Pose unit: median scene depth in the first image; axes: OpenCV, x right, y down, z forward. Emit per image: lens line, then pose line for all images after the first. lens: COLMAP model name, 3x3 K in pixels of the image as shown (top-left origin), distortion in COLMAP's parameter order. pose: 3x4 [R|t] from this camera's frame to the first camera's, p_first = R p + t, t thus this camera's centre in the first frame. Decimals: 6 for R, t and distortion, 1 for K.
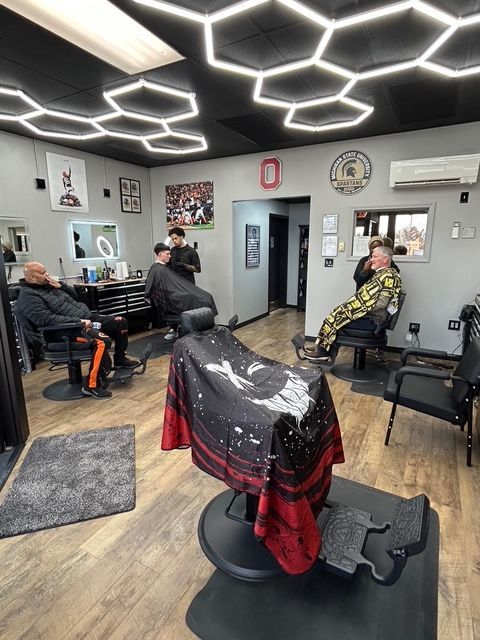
lens RADIAL K [[348.2, 0, 240.4], [0, 348.2, 319.8], [0, 0, 1]] dist [-0.004467, 0.005050]
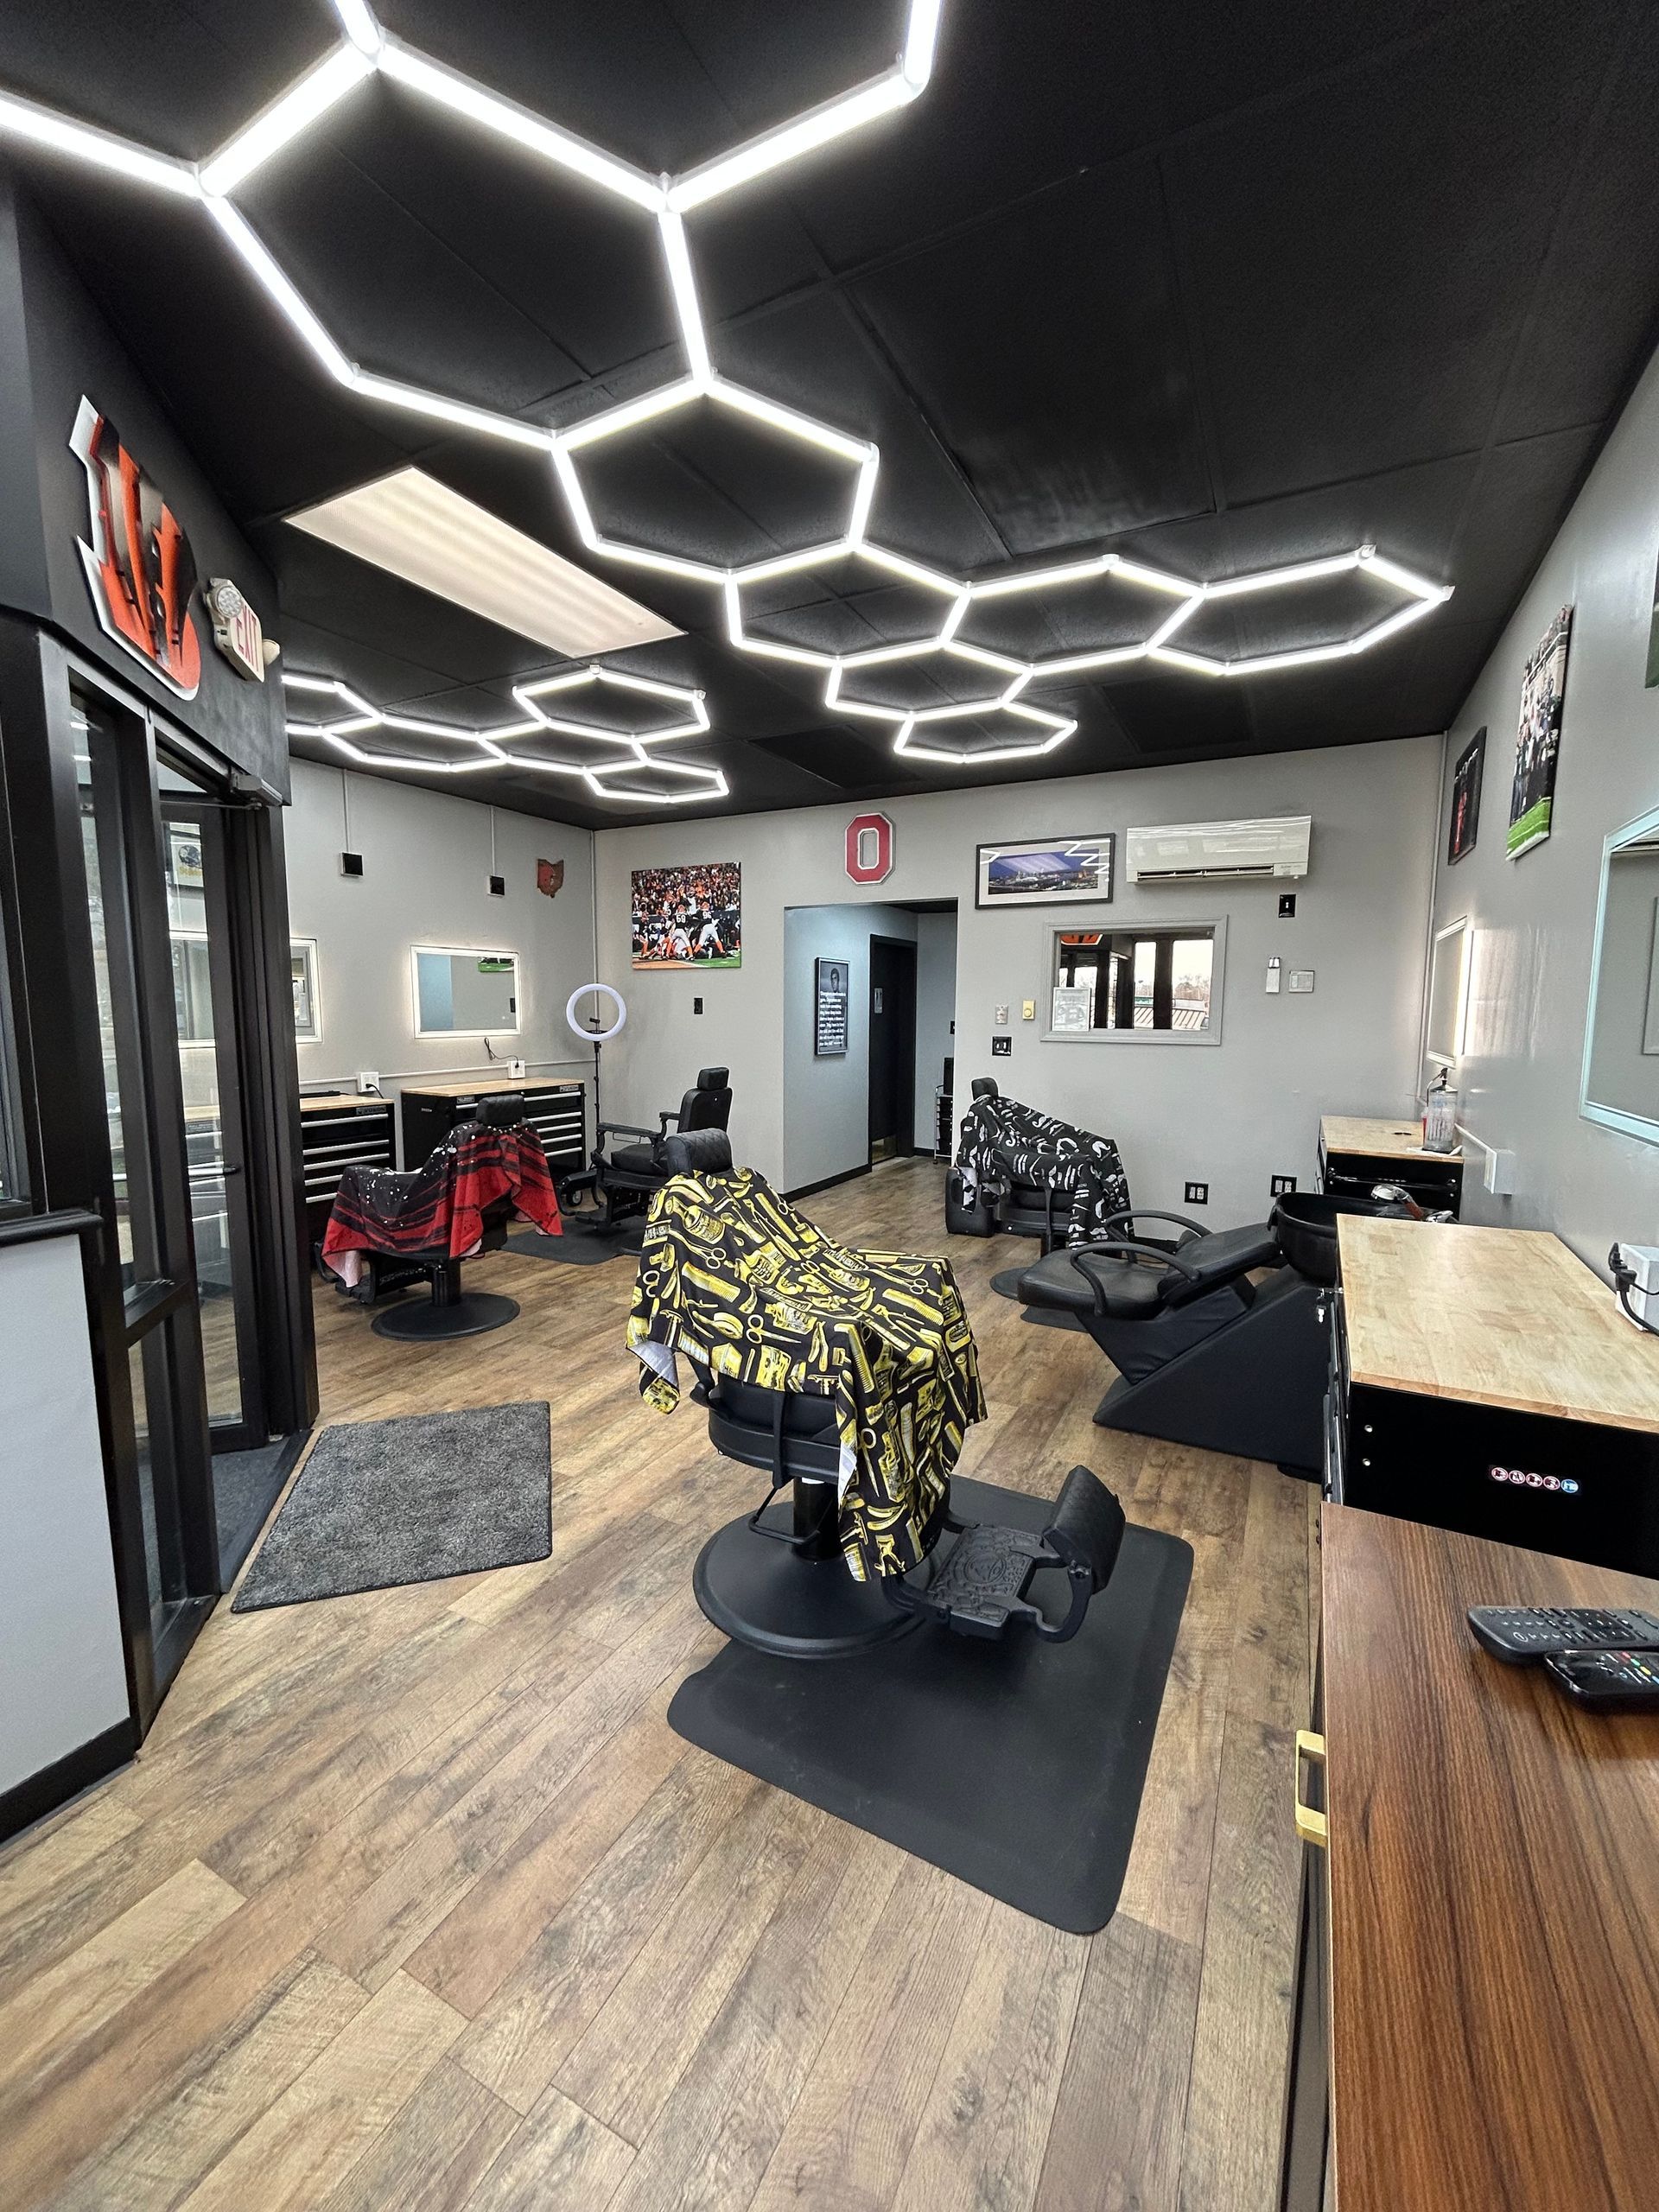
lens RADIAL K [[892.2, 0, 827.7], [0, 892.2, 1109.3], [0, 0, 1]] dist [-0.001434, 0.002289]
pose [[0.999780, 0.006410, 0.019963, 0.012829], [-0.004353, 0.994834, -0.101418, 0.031037], [-0.020510, 0.101308, 0.994644, -0.109755]]
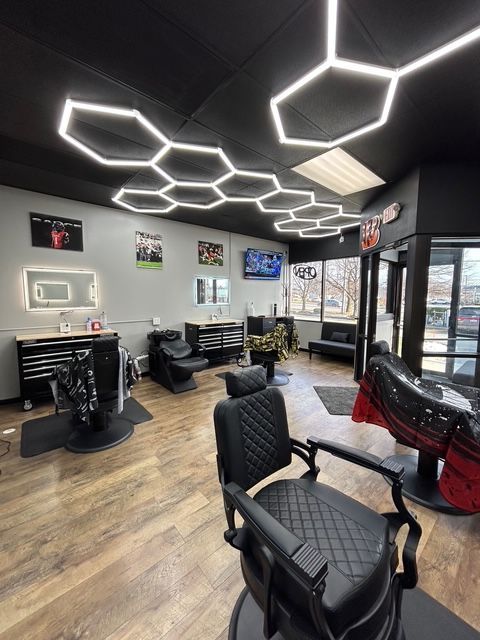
lens RADIAL K [[258.1, 0, 239.1], [0, 258.1, 320.2], [0, 0, 1]] dist [-0.001434, 0.002289]
pose [[-0.939216, -0.035159, 0.341523, -0.184293], [0.073430, 0.951154, 0.299856, -0.251735], [-0.335384, 0.306708, -0.890757, 1.161584]]
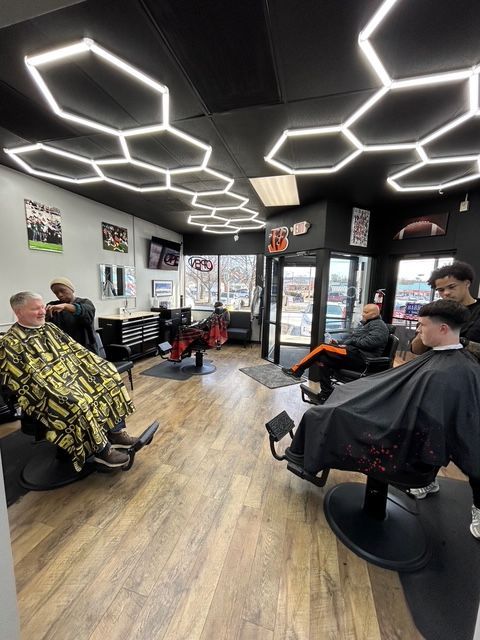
lens RADIAL K [[258.1, 0, 239.1], [0, 258.1, 319.8], [0, 0, 1]] dist [-0.001434, 0.002289]
pose [[-0.972364, 0.010124, -0.233250, 0.089766], [-0.073507, 0.934975, 0.347014, -0.282994], [0.221596, 0.354569, -0.908392, 1.215440]]
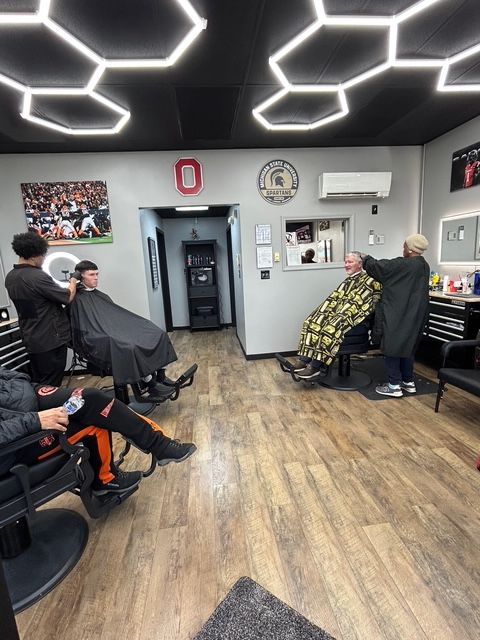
lens RADIAL K [[317.9, 0, 239.4], [0, 317.9, 320.6], [0, 0, 1]] dist [-0.005731, 0.000614]
pose [[0.813564, -0.146083, 0.562826, -0.318744], [0.174331, 0.984681, 0.003580, -0.055848], [-0.554727, 0.095205, 0.826568, 0.335872]]
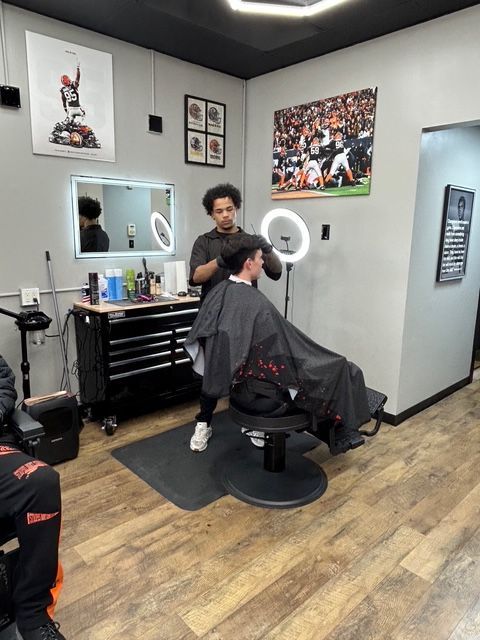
lens RADIAL K [[446.8, 0, 241.5], [0, 446.8, 316.3], [0, 0, 1]] dist [0.005651, -0.006550]
pose [[0.951119, 0.076902, -0.299097, -0.058348], [-0.084261, 0.996374, -0.011767, -0.102109], [0.297108, 0.036394, 0.954150, 0.483503]]
